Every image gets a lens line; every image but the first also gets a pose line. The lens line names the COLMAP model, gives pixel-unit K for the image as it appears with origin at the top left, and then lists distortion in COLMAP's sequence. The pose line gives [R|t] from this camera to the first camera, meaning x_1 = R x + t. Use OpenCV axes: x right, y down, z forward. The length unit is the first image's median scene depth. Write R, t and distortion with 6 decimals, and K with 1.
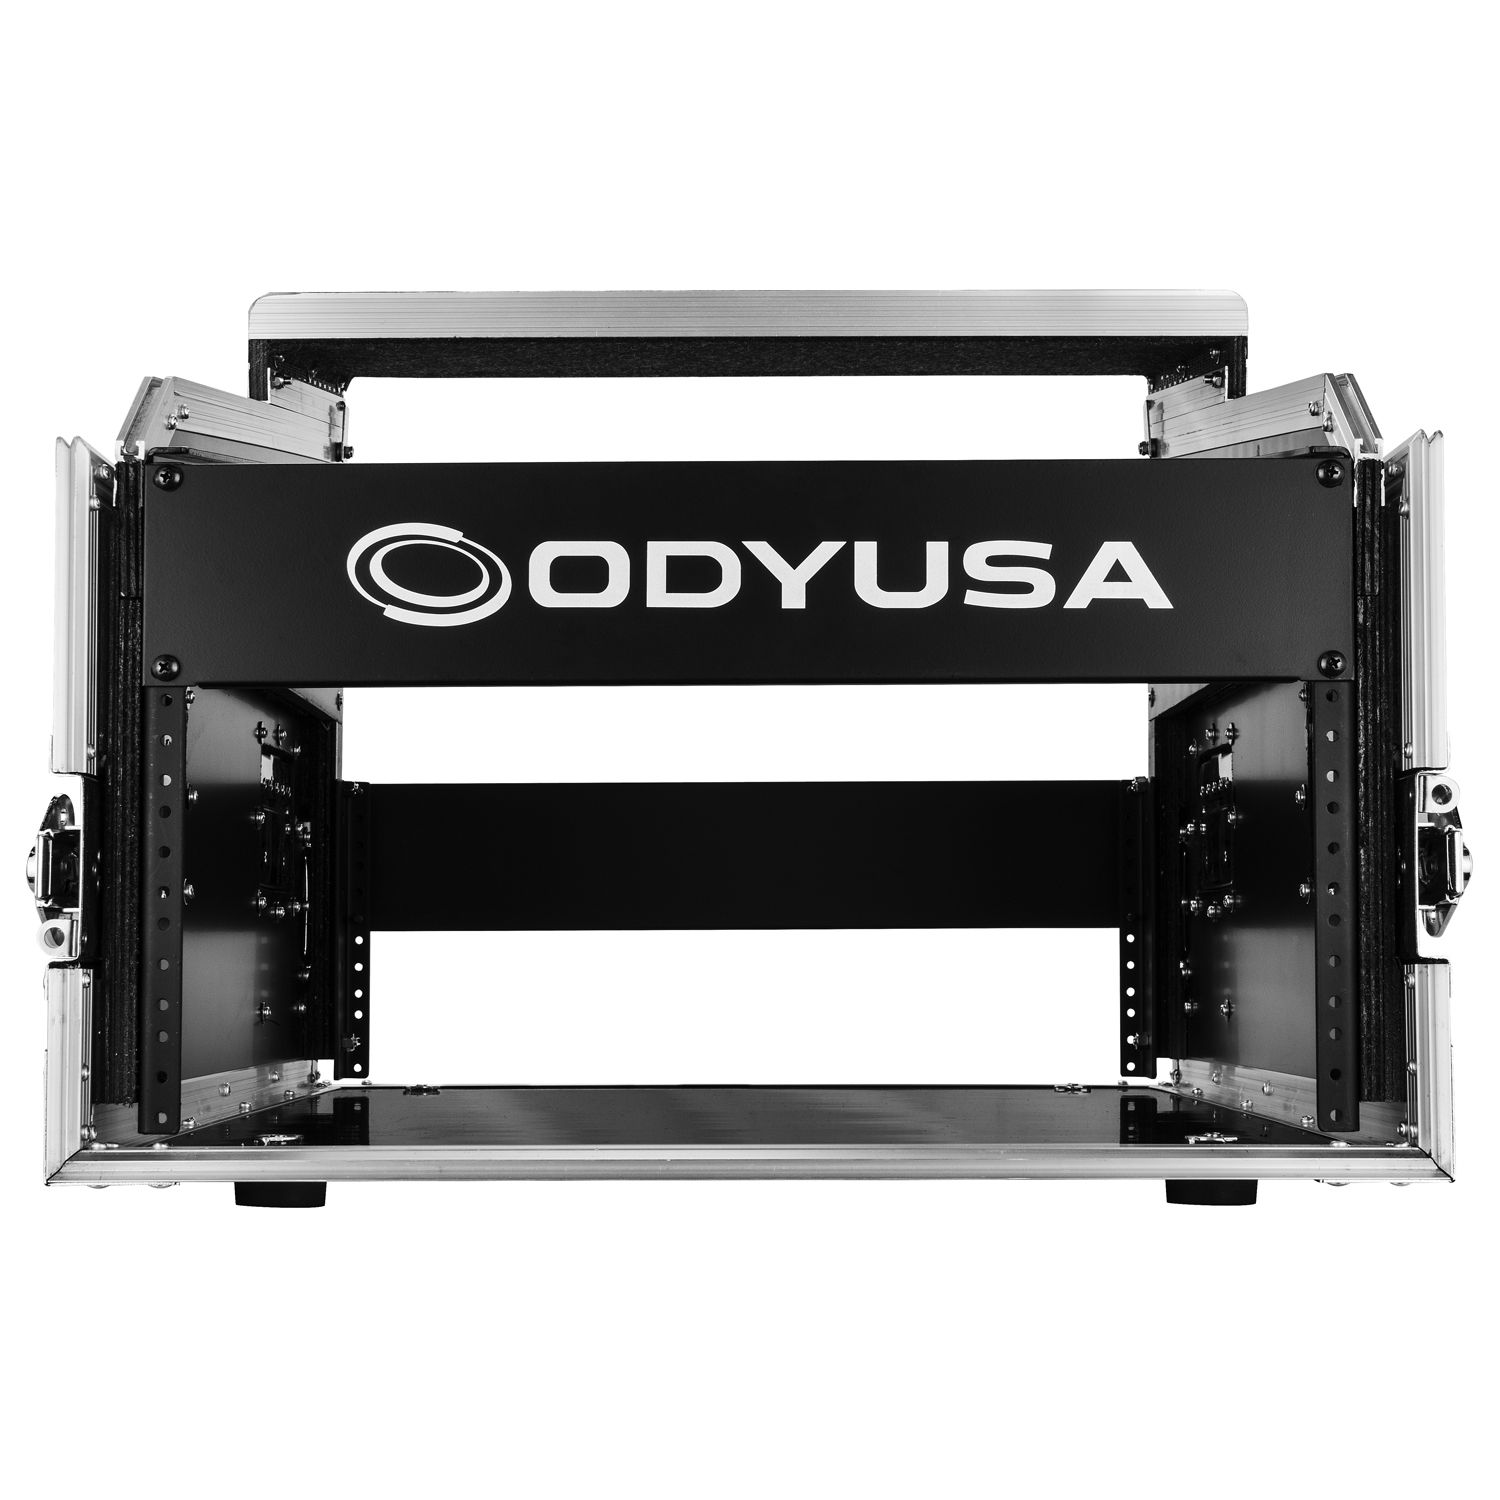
lens RADIAL K [[3147.7, 0, 767.9], [0, 3147.7, 755.1], [0, 0, 1]] dist [-0.066899, 0.000000]
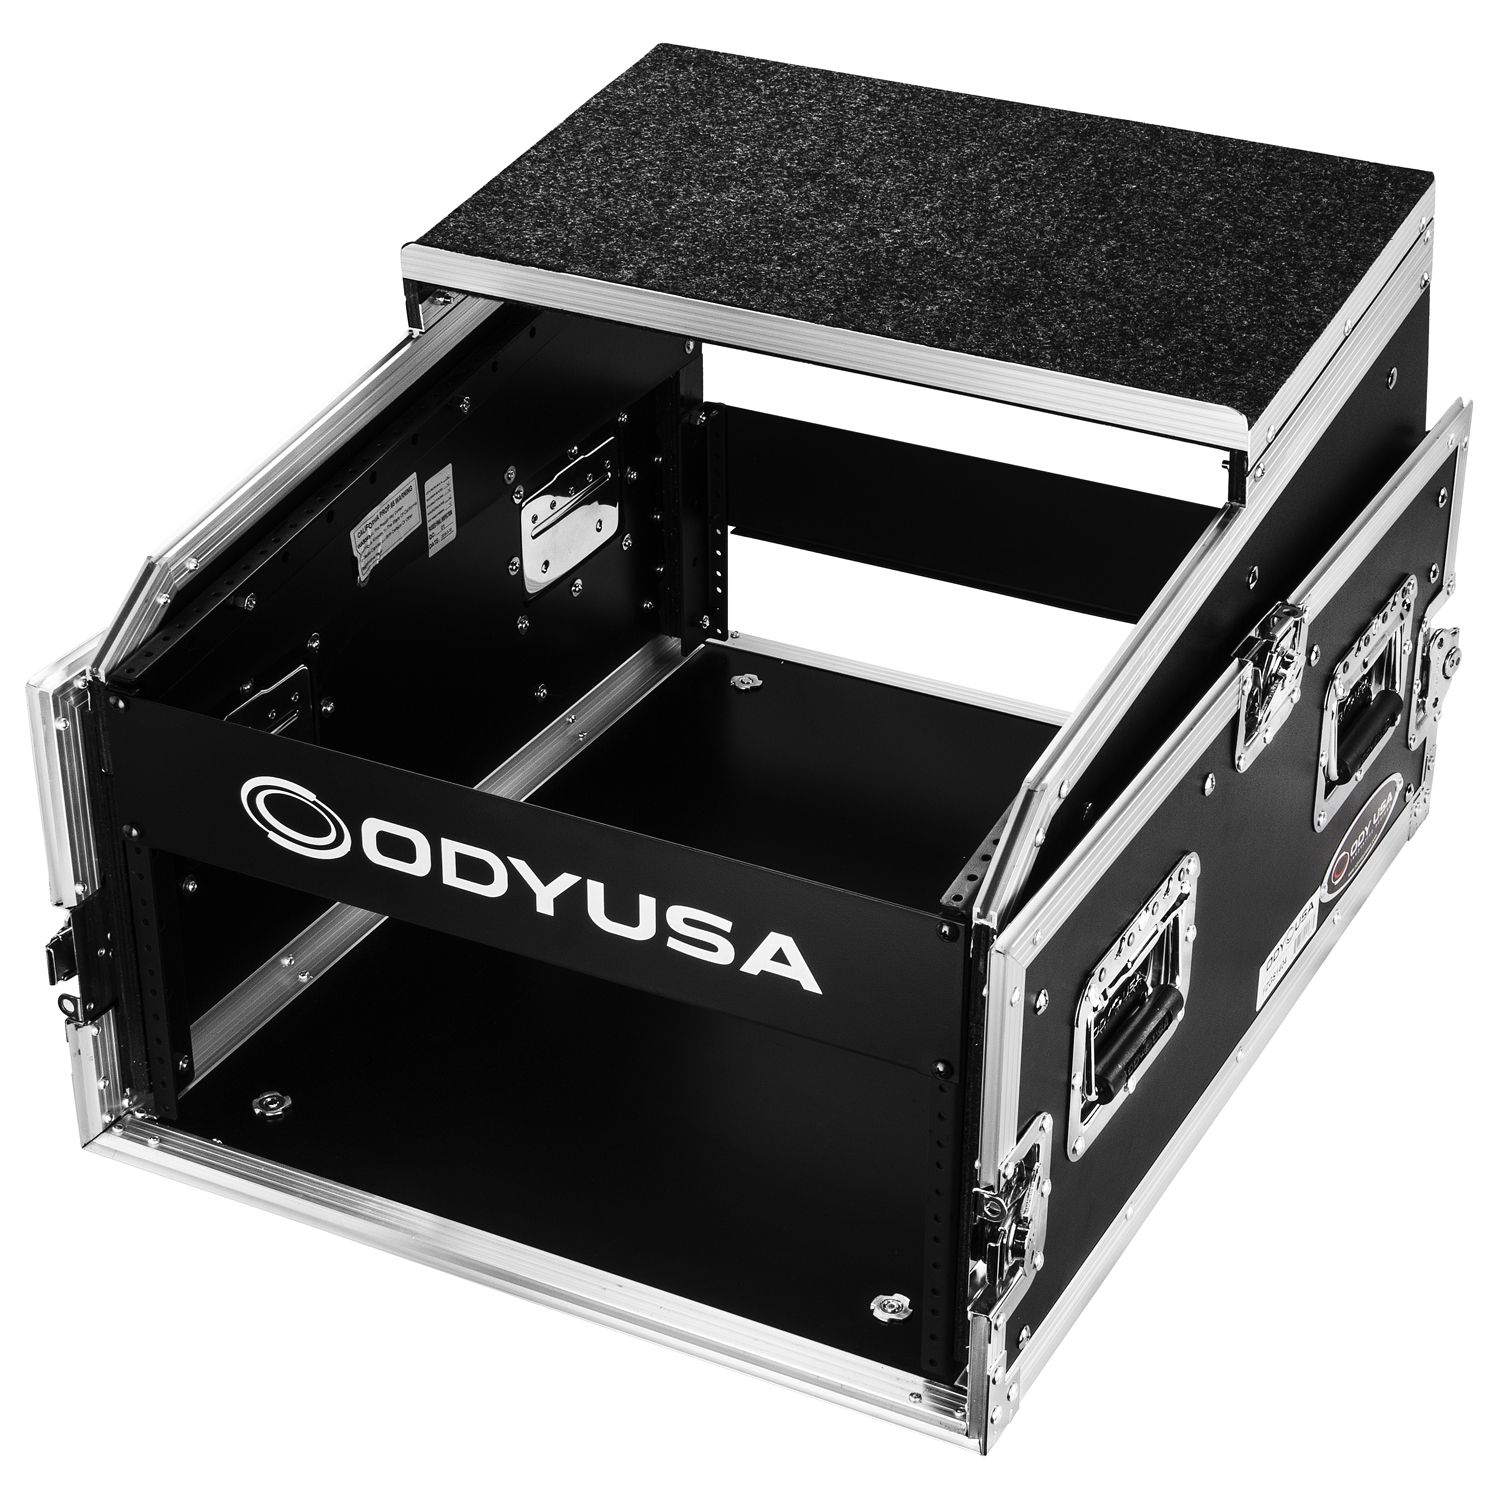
lens RADIAL K [[3492.3, 0, 807.3], [0, 3492.3, 781.9], [0, 0, 1]] dist [-0.156971, 0.000000]
pose [[0.886908, 0.238412, -0.395669, 0.621483], [0.021800, 0.833970, 0.551378, -0.832972], [0.461431, -0.497648, 0.734458, 0.077658]]
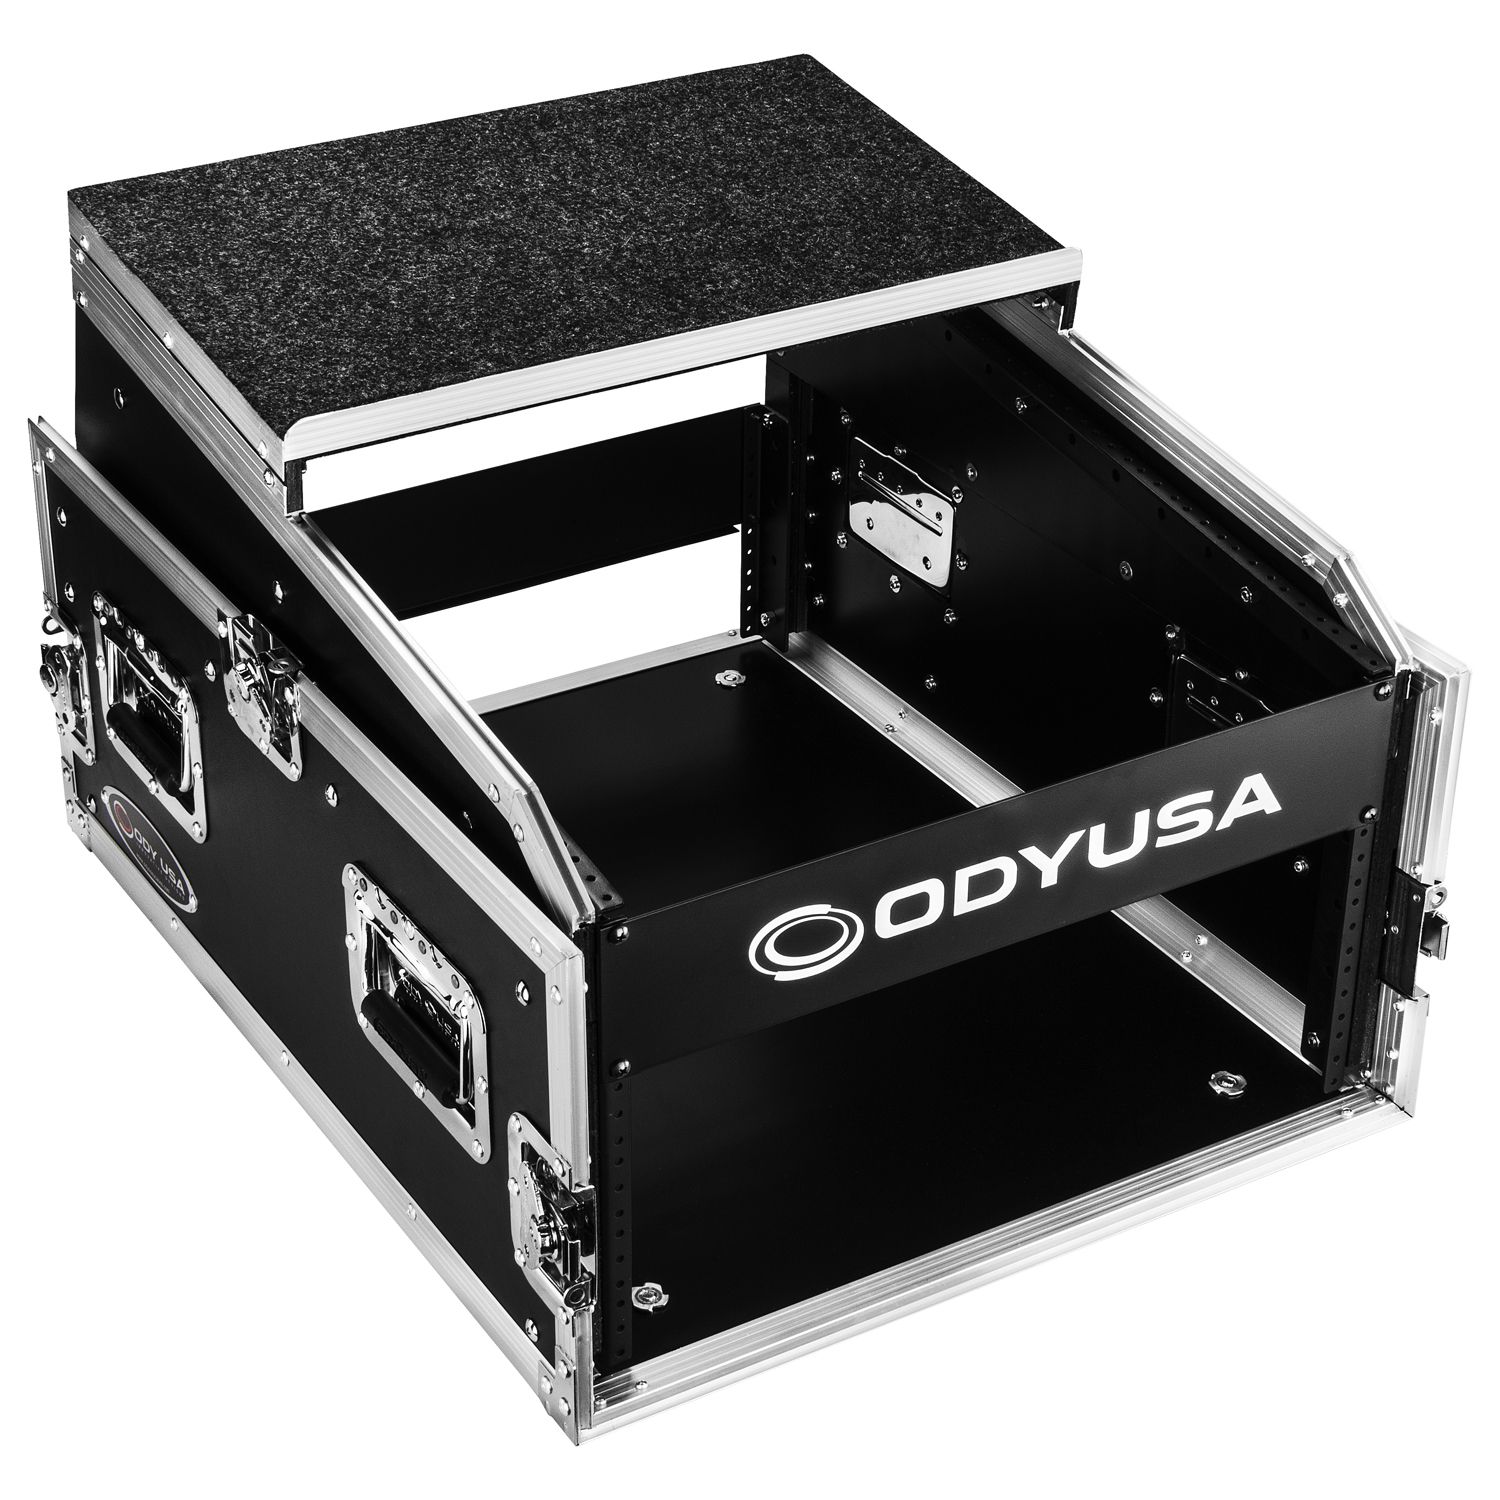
lens RADIAL K [[3252.5, 0, 734.8], [0, 3252.5, 756.4], [0, 0, 1]] dist [-0.163574, 0.000000]
pose [[0.857707, -0.243117, 0.453027, -0.678192], [-0.053032, 0.834603, 0.548293, -0.798359], [-0.511397, -0.494300, 0.702952, 0.172266]]
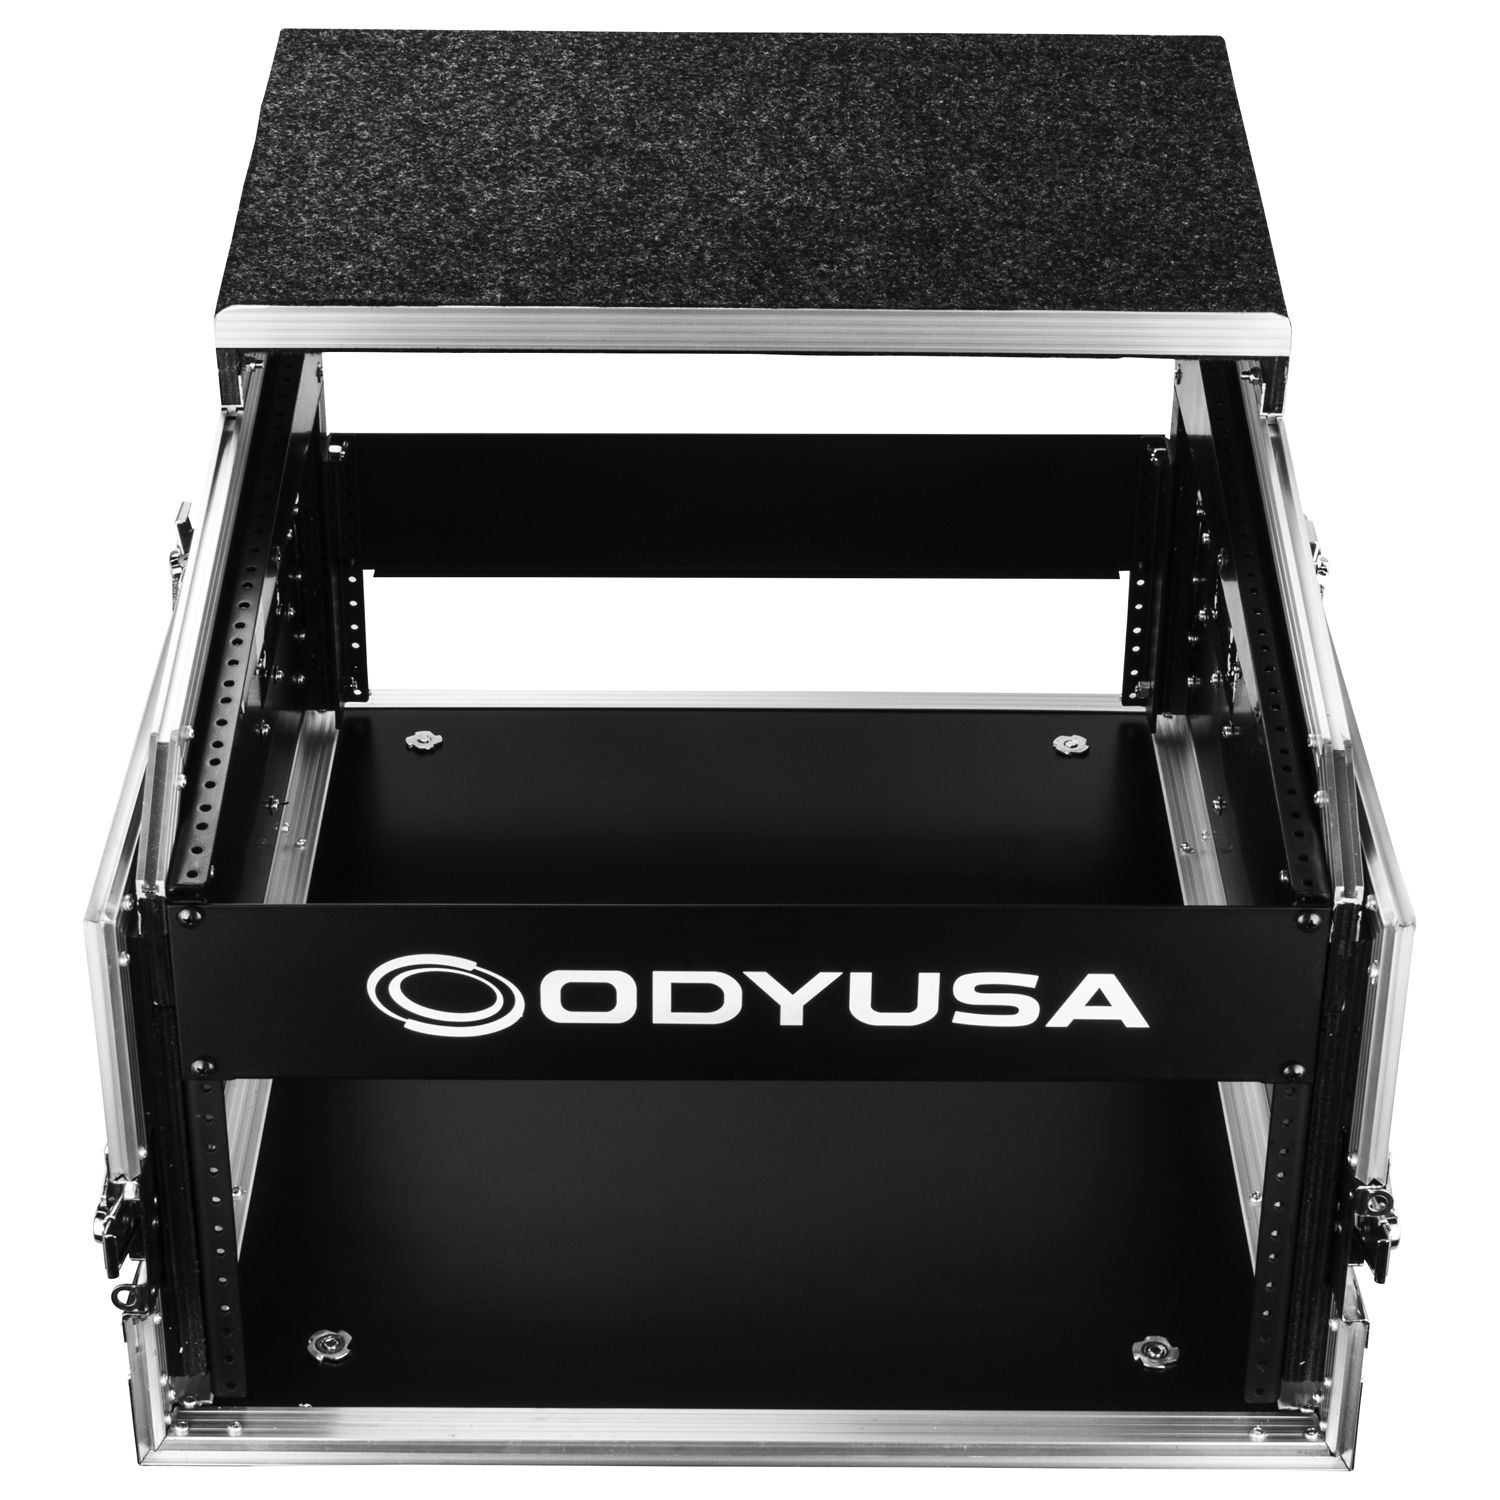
lens RADIAL K [[3759.3, 0, 870.5], [0, 3759.3, 755.7], [0, 0, 1]] dist [-0.136992, 0.000000]
pose [[0.999504, 0.012615, 0.028841, -0.002872], [-0.026639, 0.827119, 0.561396, -0.831952], [-0.016773, -0.561886, 0.827045, 0.003999]]
